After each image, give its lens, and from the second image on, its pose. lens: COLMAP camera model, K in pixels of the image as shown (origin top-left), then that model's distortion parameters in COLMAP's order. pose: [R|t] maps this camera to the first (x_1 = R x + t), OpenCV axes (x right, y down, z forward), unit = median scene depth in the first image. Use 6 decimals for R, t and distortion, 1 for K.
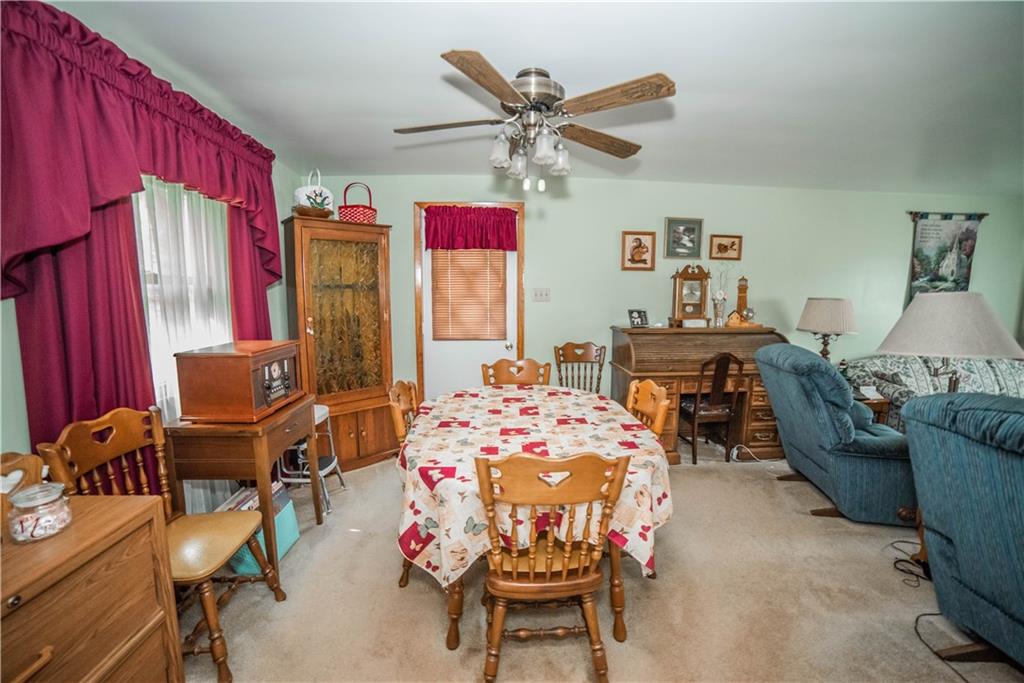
lens RADIAL K [[426.0, 0, 512.0], [0, 426.0, 341.5], [0, 0, 1]] dist [-0.106625, 0.040083]
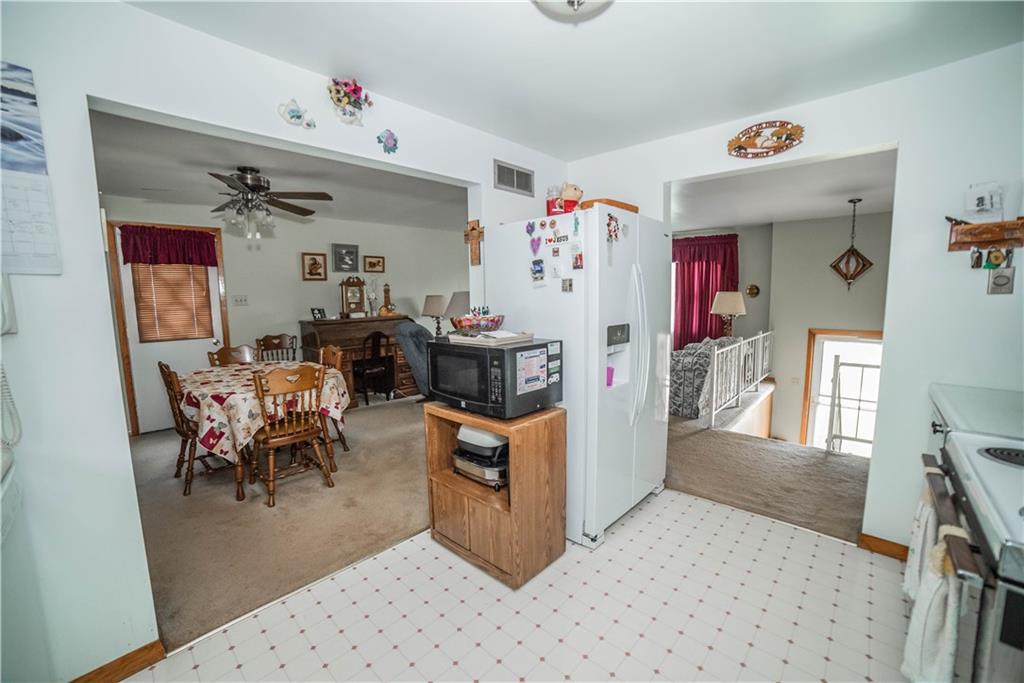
lens RADIAL K [[426.0, 0, 512.0], [0, 426.0, 341.5], [0, 0, 1]] dist [-0.106625, 0.040083]
pose [[0.739446, -0.090327, 0.667129, -0.166336], [0.093201, 0.995151, 0.031436, 0.054096], [-0.666734, 0.038931, 0.744279, -0.483922]]
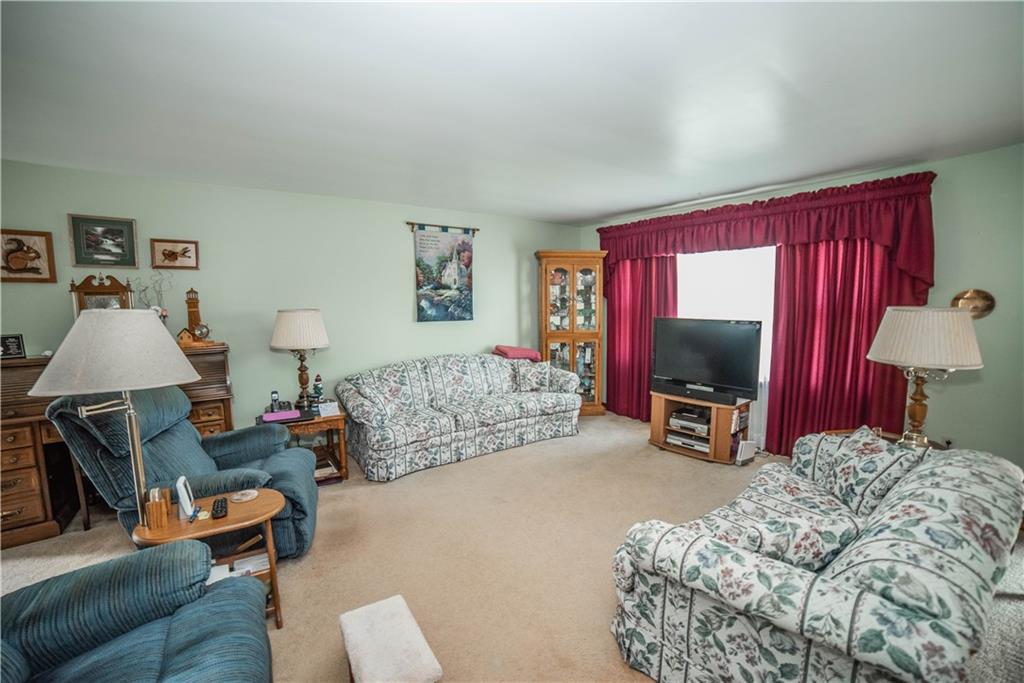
lens RADIAL K [[419.1, 0, 521.6], [0, 419.1, 336.9], [0, 0, 1]] dist [-0.101063, 0.036847]
pose [[0.856918, -0.055770, 0.512427, 0.719013], [0.069789, 0.997529, -0.008140, -0.002580], [-0.510706, 0.042737, 0.858692, -0.054732]]
